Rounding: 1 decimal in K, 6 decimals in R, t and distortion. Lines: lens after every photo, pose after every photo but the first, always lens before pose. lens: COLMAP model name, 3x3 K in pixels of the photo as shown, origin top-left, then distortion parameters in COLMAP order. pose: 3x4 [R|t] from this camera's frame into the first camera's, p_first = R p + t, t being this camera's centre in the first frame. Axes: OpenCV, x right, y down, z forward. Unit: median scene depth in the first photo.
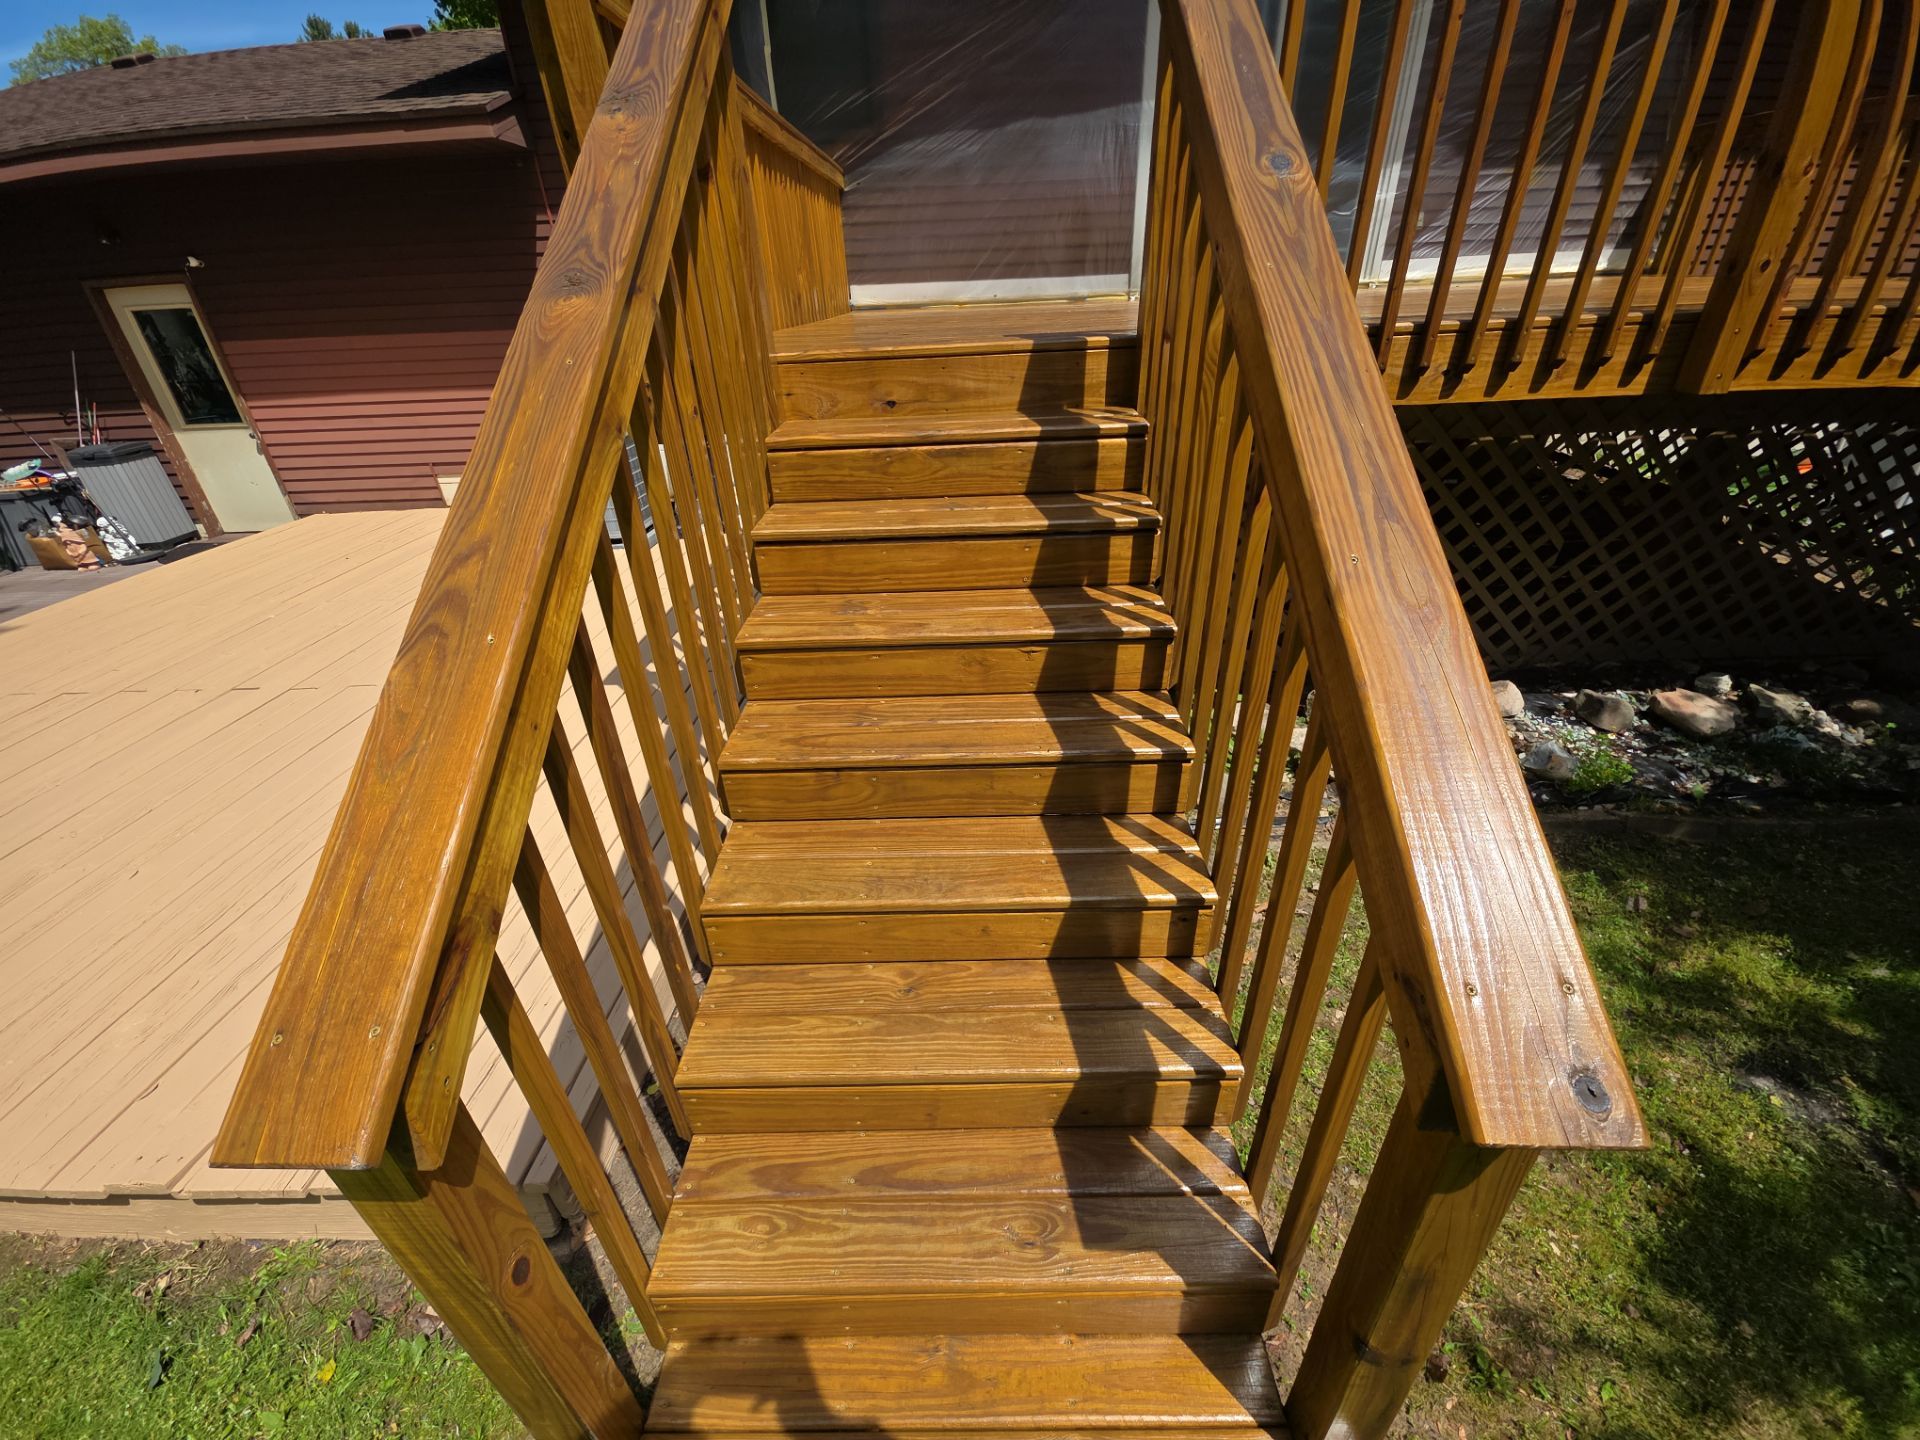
lens RADIAL K [[756.6, 0, 961.0], [0, 756.6, 722.2], [0, 0, 1]] dist [0.003684, -0.004185]
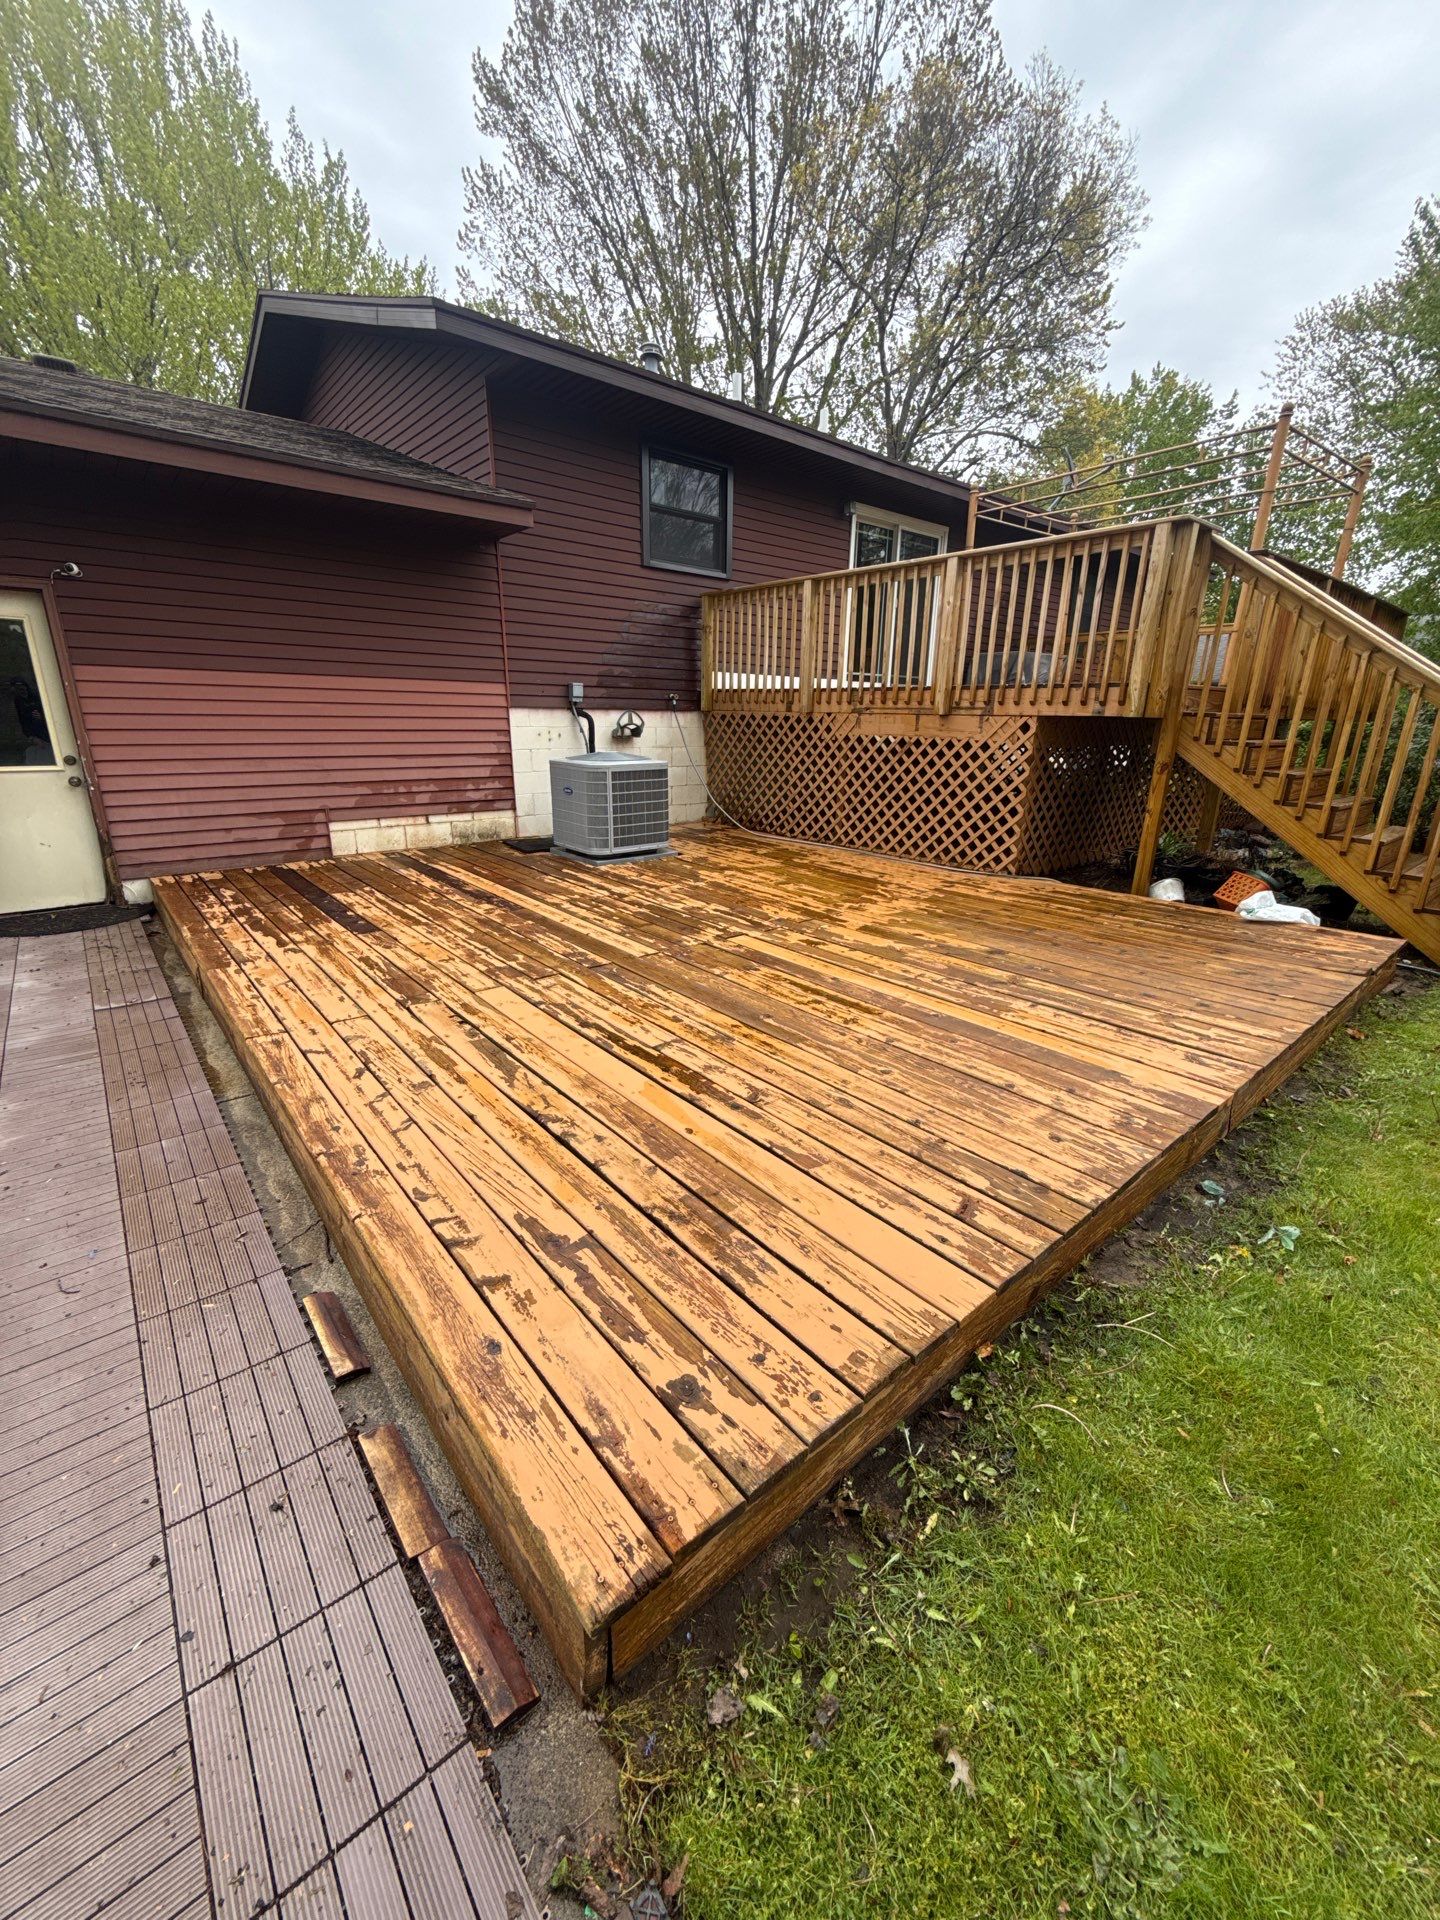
lens RADIAL K [[756.3, 0, 720.6], [0, 756.3, 965.9], [0, 0, 1]] dist [-0.005964, 0.001071]
pose [[0.752035, -0.163675, 0.638478, -1.255006], [0.288343, 0.952765, -0.095383, 0.072972], [-0.592707, 0.255831, 0.763707, 0.108445]]
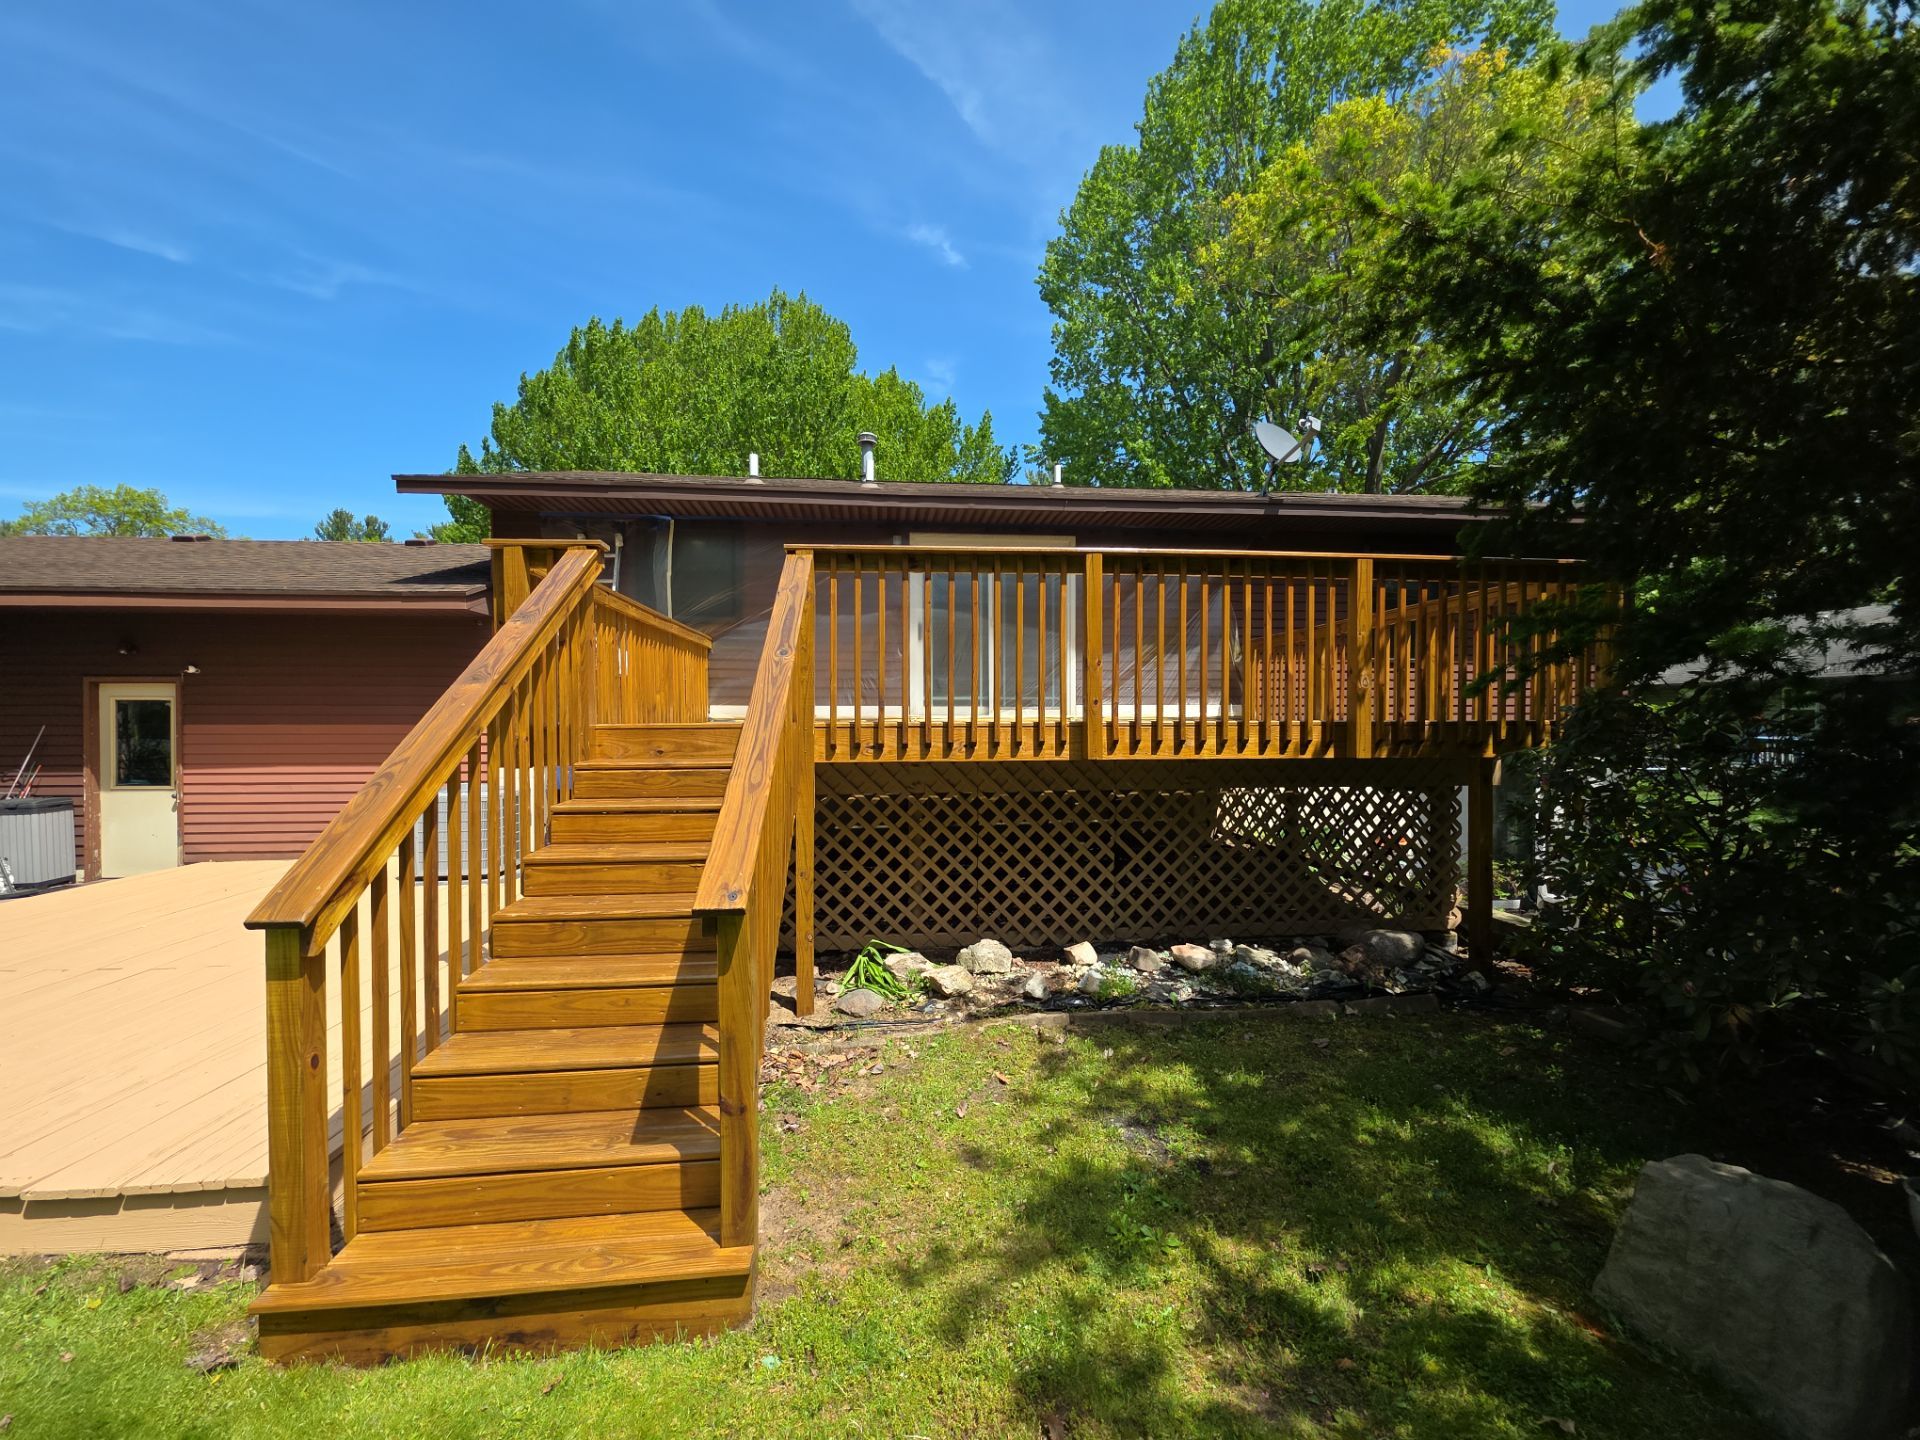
lens RADIAL K [[756.6, 0, 963.9], [0, 756.6, 733.9], [0, 0, 1]] dist [0.003684, -0.004185]
pose [[0.991942, 0.034641, 0.121867, 0.173557], [0.029059, 0.874044, -0.484978, 0.184237], [-0.123317, 0.484611, 0.865994, -0.279930]]
